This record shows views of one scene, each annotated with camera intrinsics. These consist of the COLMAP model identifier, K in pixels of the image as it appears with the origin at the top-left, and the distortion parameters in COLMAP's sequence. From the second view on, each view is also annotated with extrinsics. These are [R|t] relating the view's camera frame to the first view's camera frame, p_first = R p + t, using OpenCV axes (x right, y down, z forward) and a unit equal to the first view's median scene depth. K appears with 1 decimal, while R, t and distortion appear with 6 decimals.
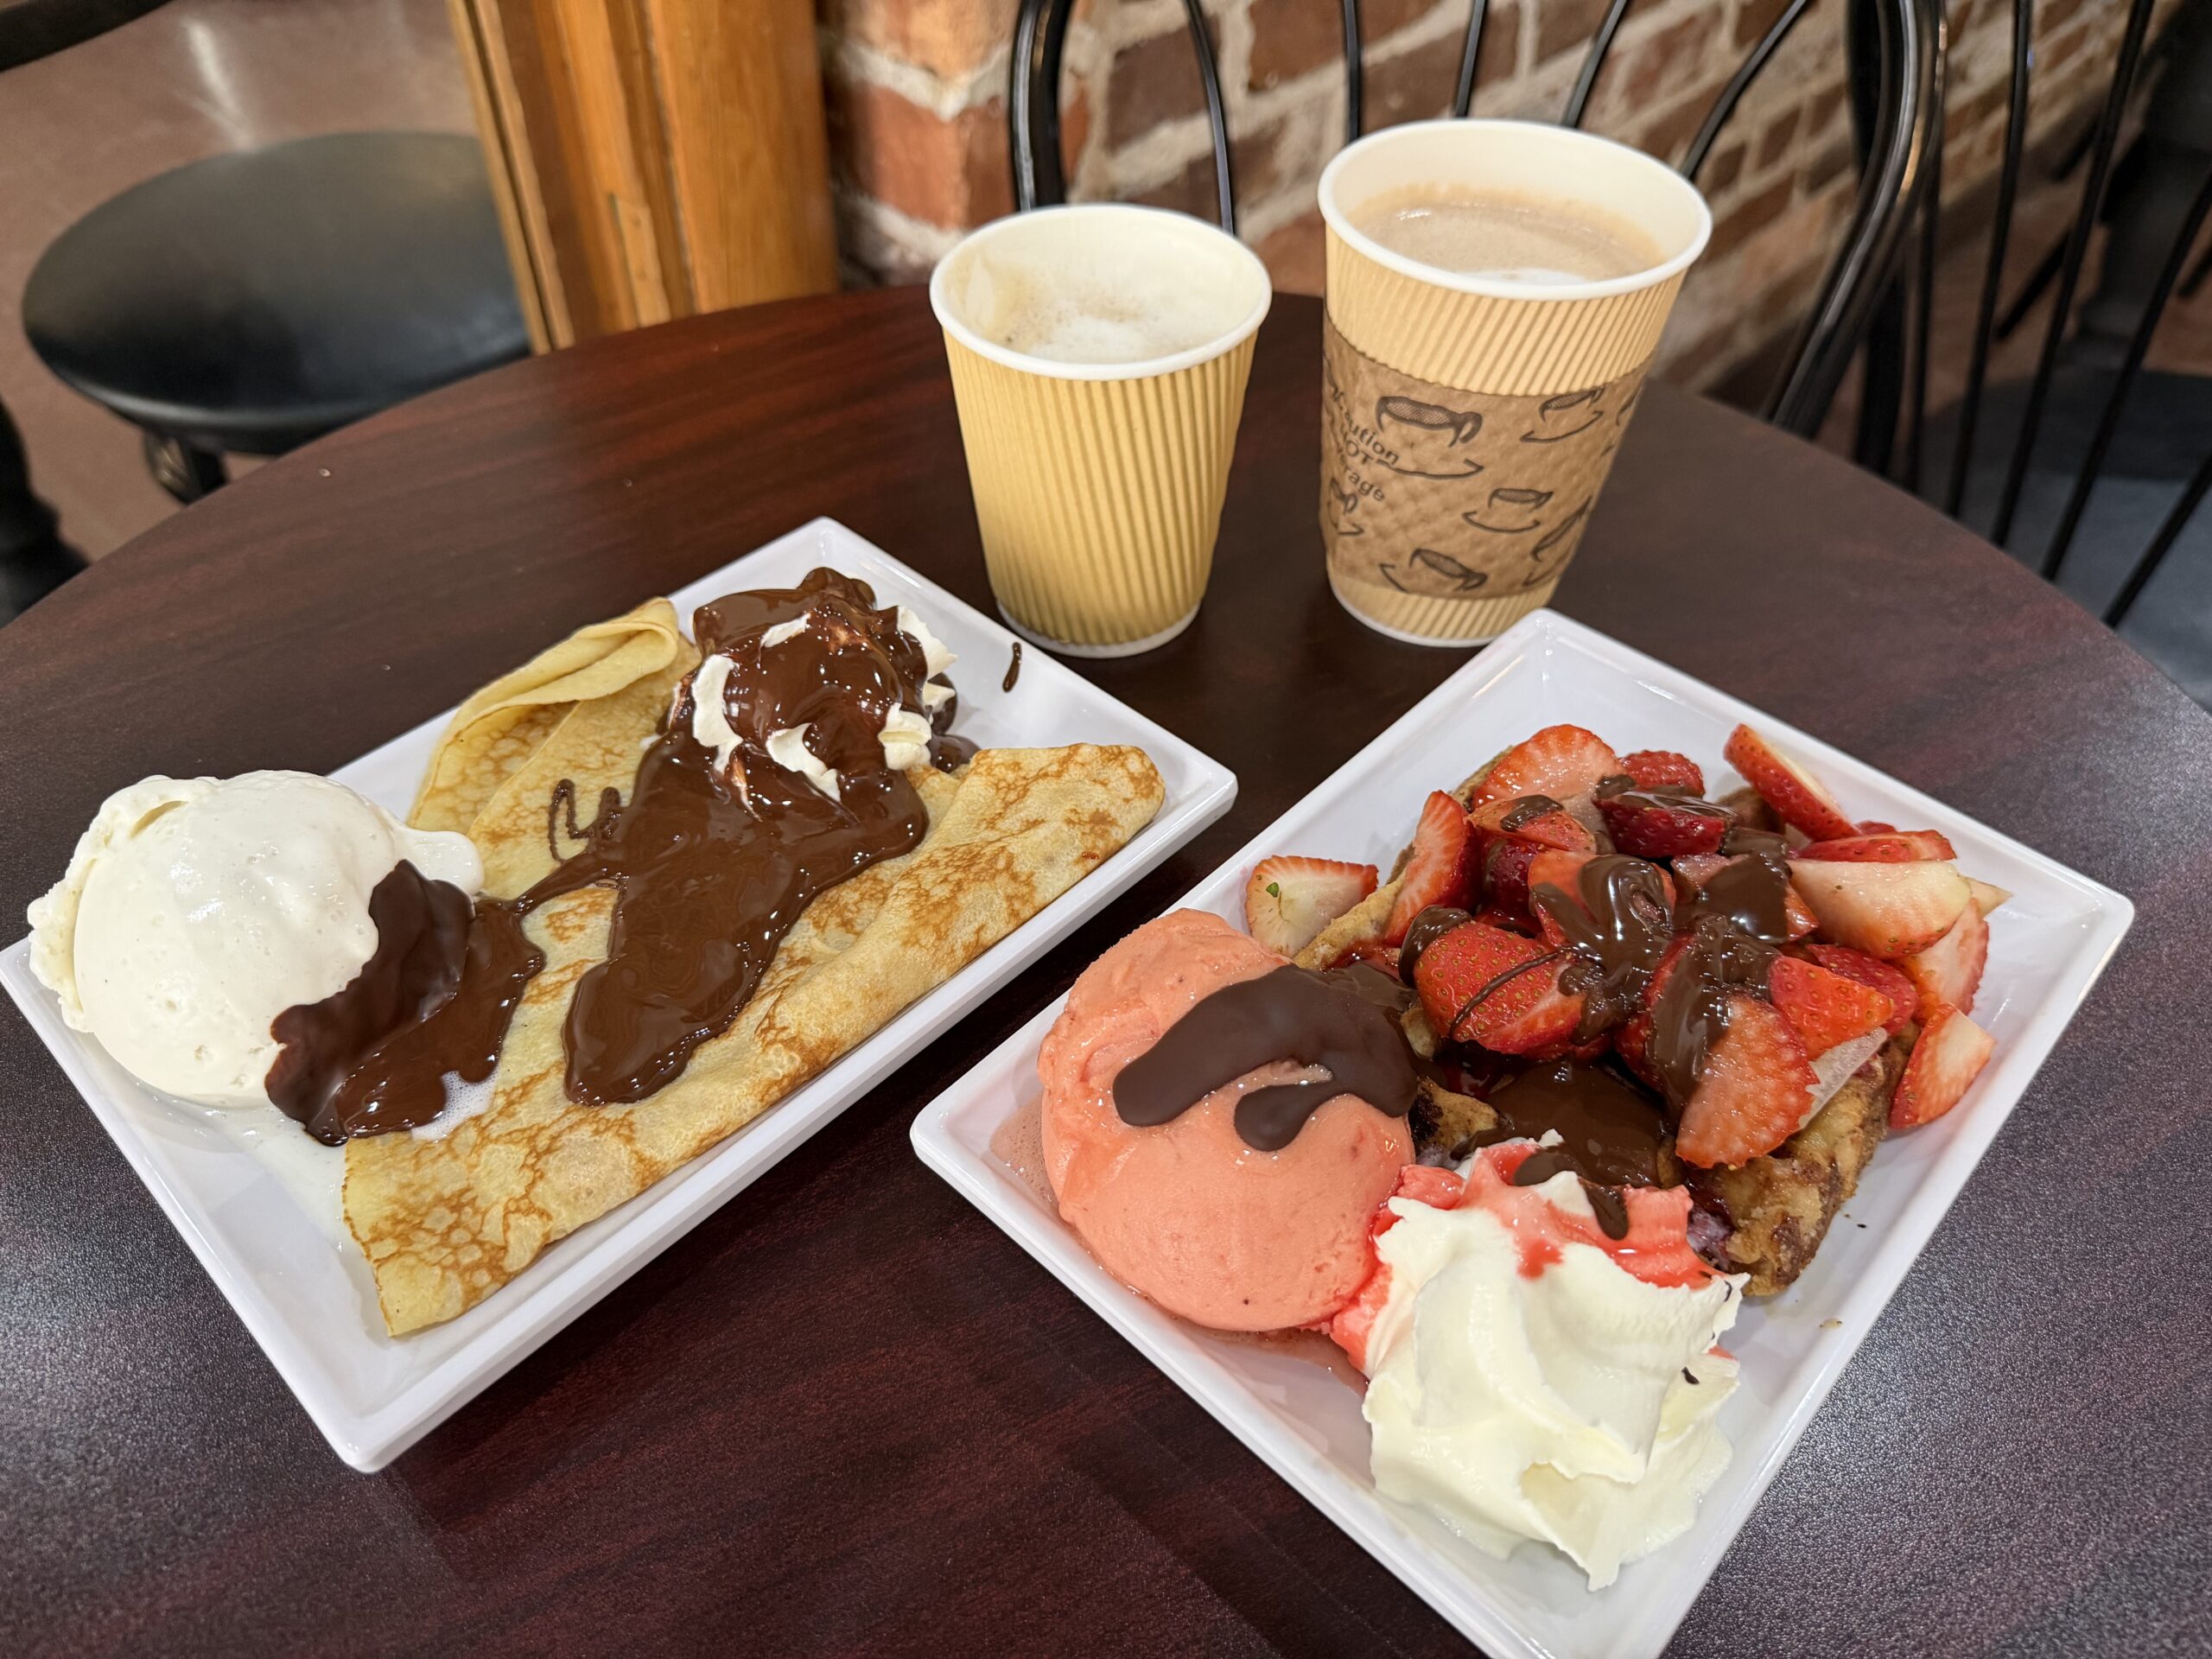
lens RADIAL K [[1622.4, 0, 1107.6], [0, 1622.4, 882.7], [0, 0, 1]] dist [0.045474, -0.001992]
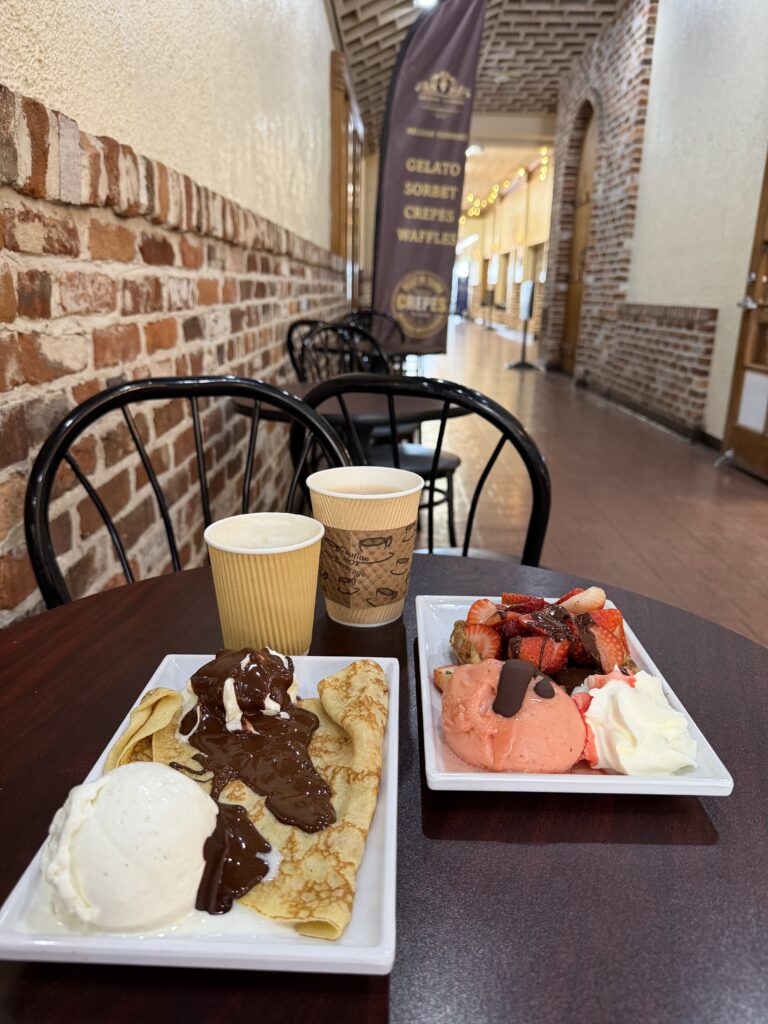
lens RADIAL K [[751.1, 0, 384.0], [0, 751.1, 512.0], [0, 0, 1]] dist [0.045474, -0.001992]
pose [[0.746401, -0.205052, 0.633118, -0.691177], [0.485529, 0.818415, -0.307339, 0.113760], [-0.455133, 0.536796, 0.710425, -0.050242]]
